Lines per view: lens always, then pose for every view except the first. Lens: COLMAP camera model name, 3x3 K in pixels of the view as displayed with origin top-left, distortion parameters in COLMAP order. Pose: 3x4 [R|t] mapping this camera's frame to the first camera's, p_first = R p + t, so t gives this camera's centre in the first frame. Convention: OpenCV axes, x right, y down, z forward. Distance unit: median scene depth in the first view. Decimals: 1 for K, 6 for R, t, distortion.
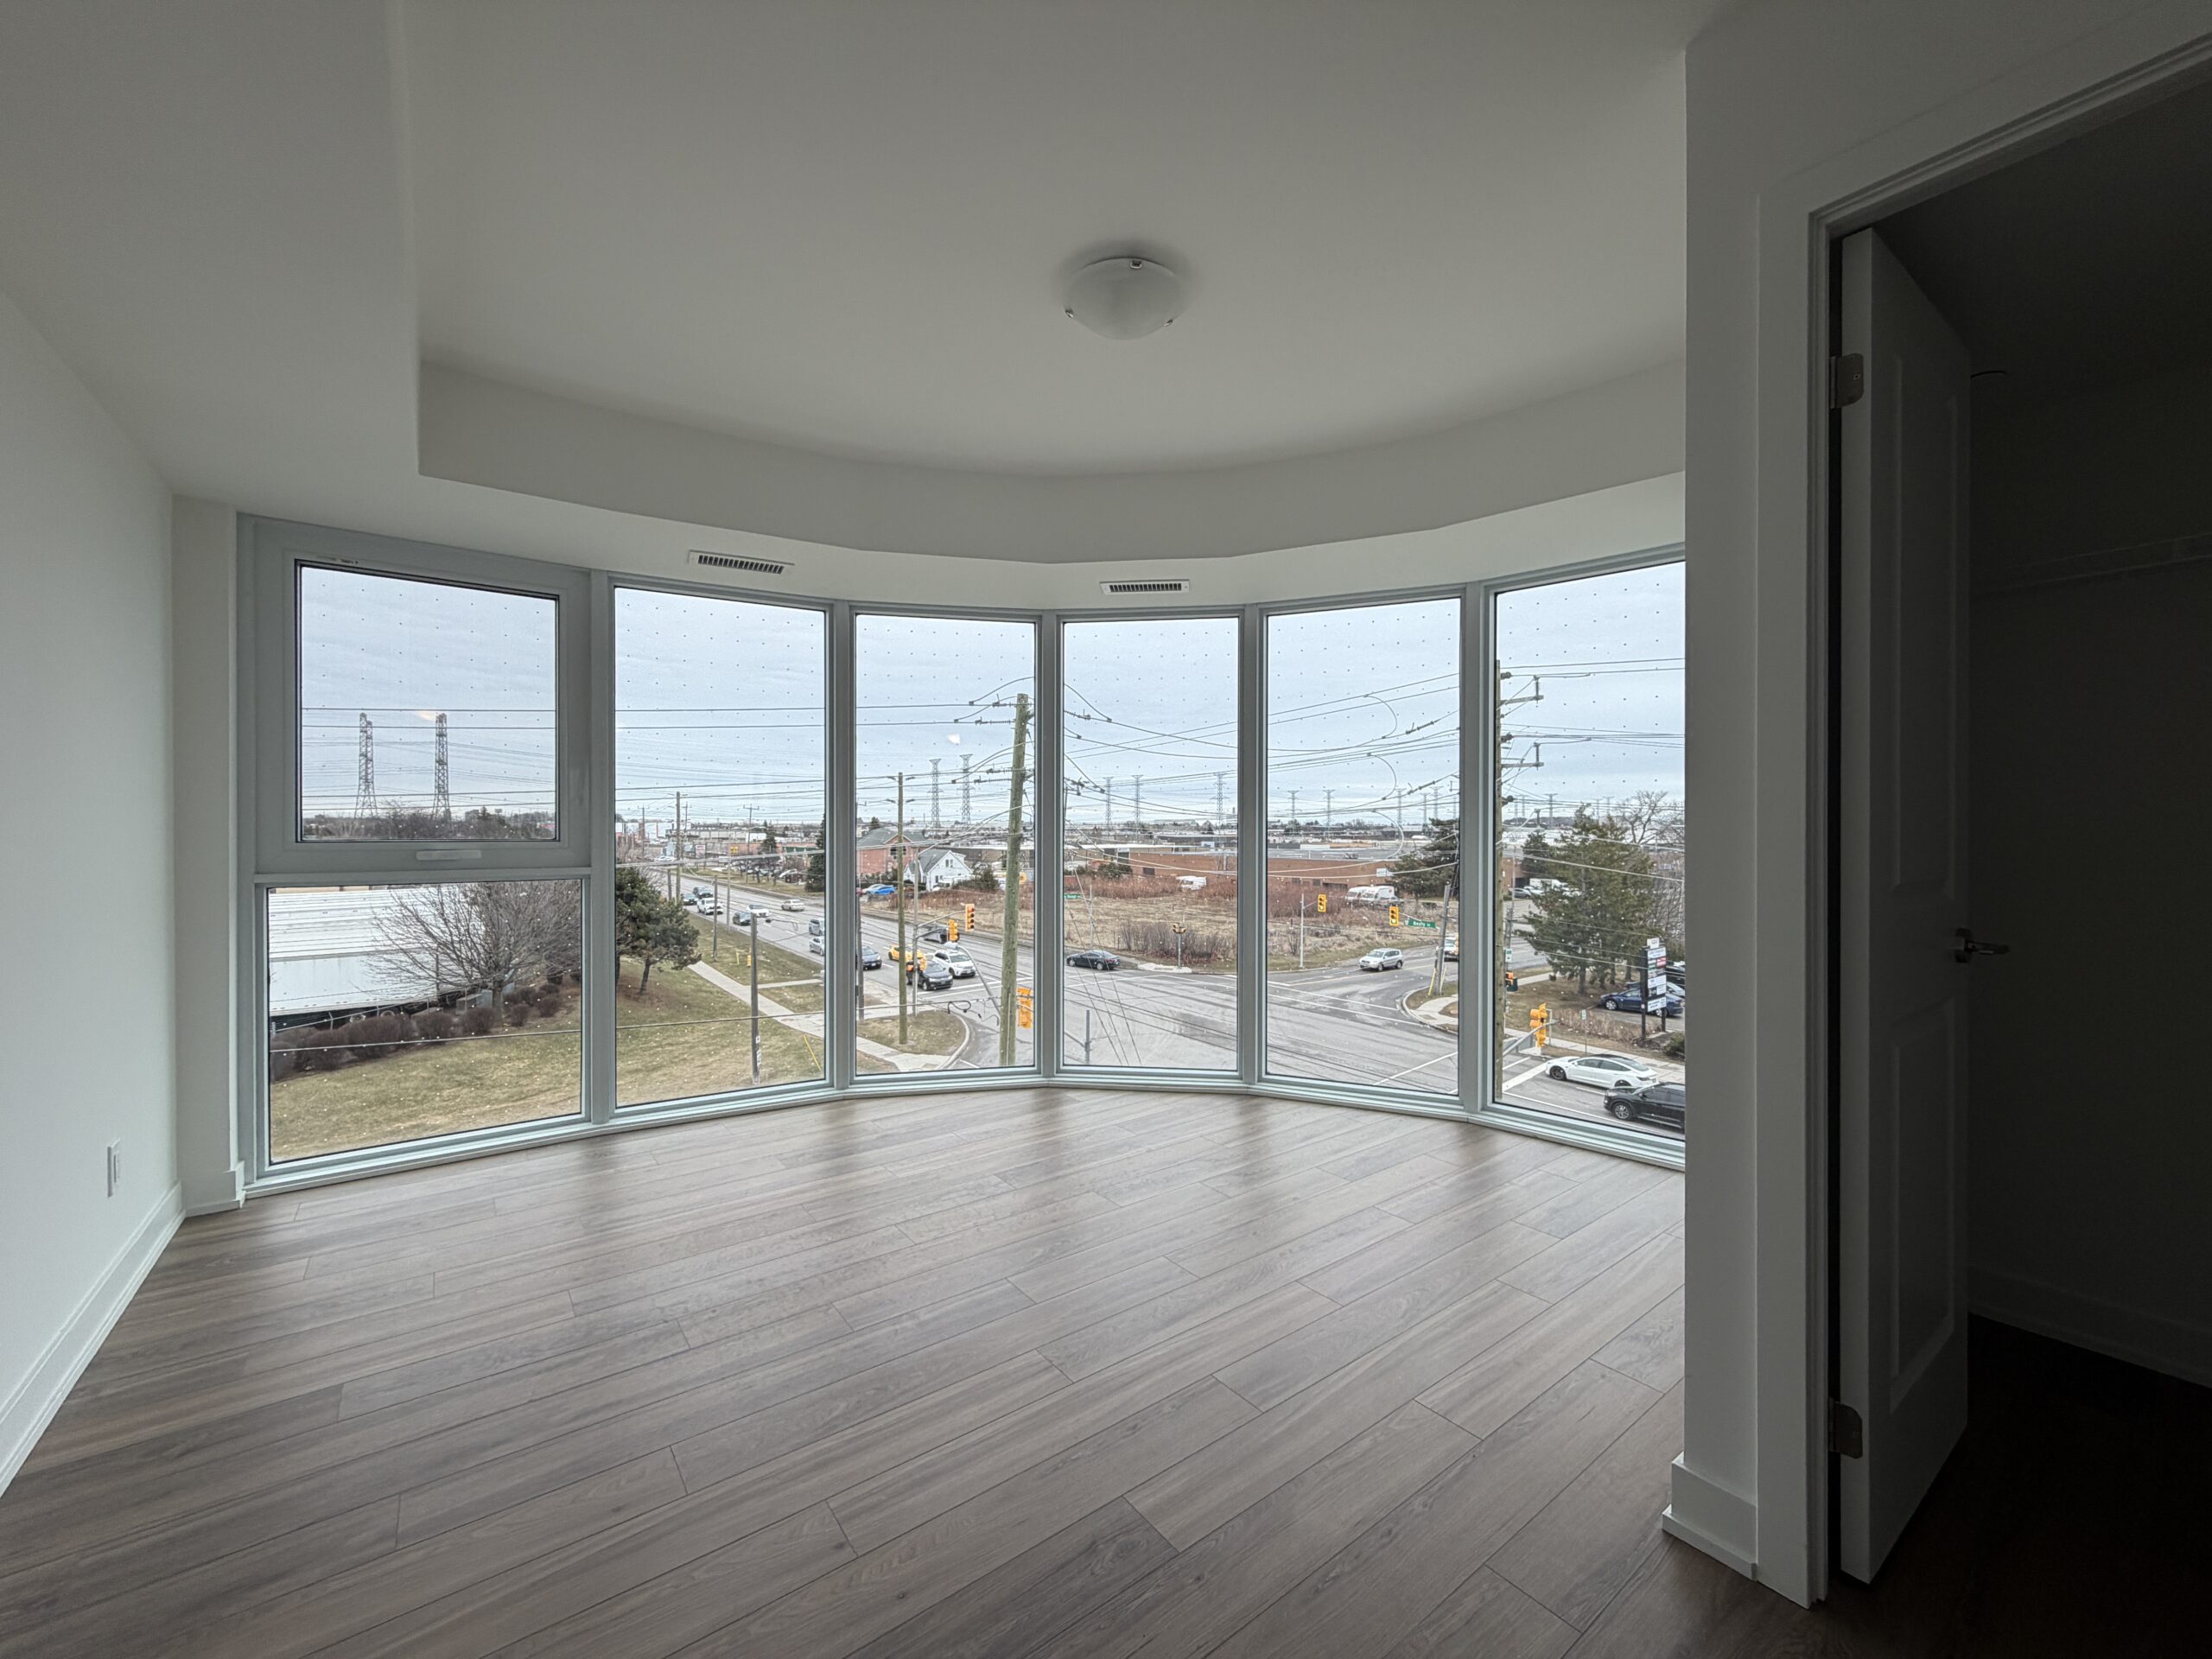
lens RADIAL K [[880.4, 0, 1100.4], [0, 880.4, 833.4], [0, 0, 1]] dist [0.001205, 0.000029]
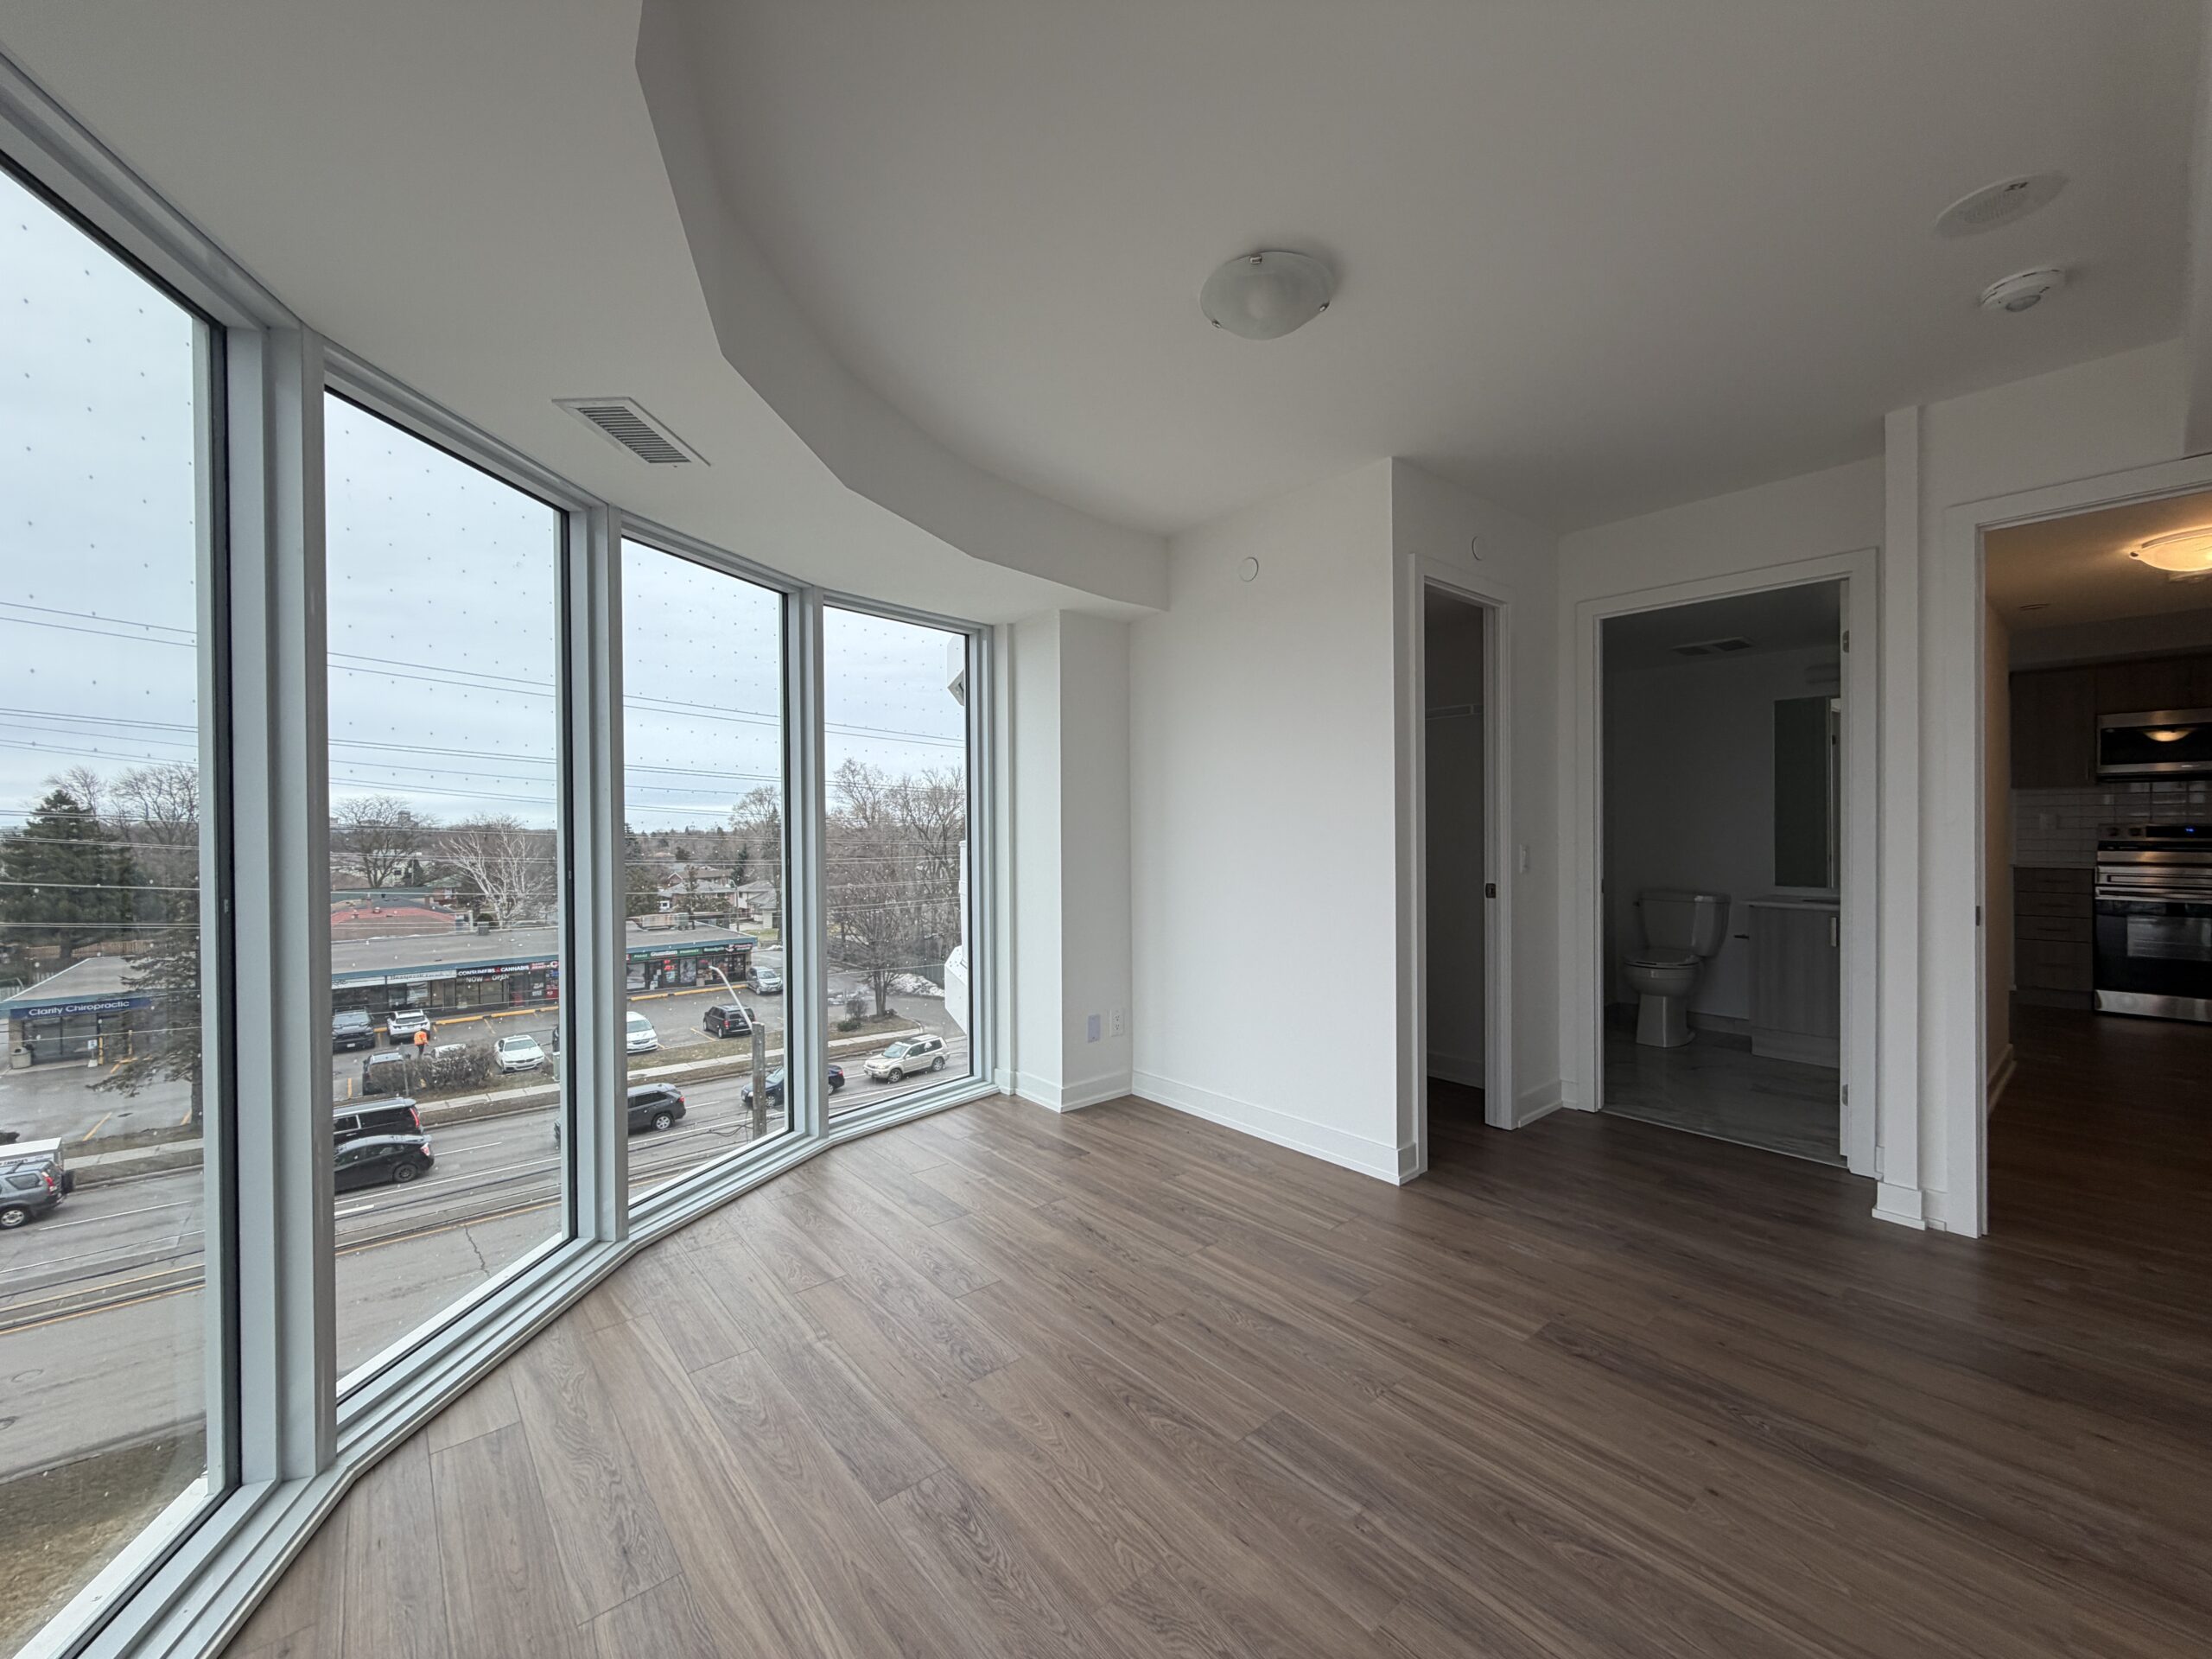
lens RADIAL K [[880.4, 0, 1104.4], [0, 880.4, 829.1], [0, 0, 1]] dist [0.001205, 0.000029]
pose [[-0.068219, -0.001667, 0.997669, -0.571821], [0.005561, 0.999982, 0.002051, -0.021084], [-0.997655, 0.005688, -0.068209, 0.772927]]
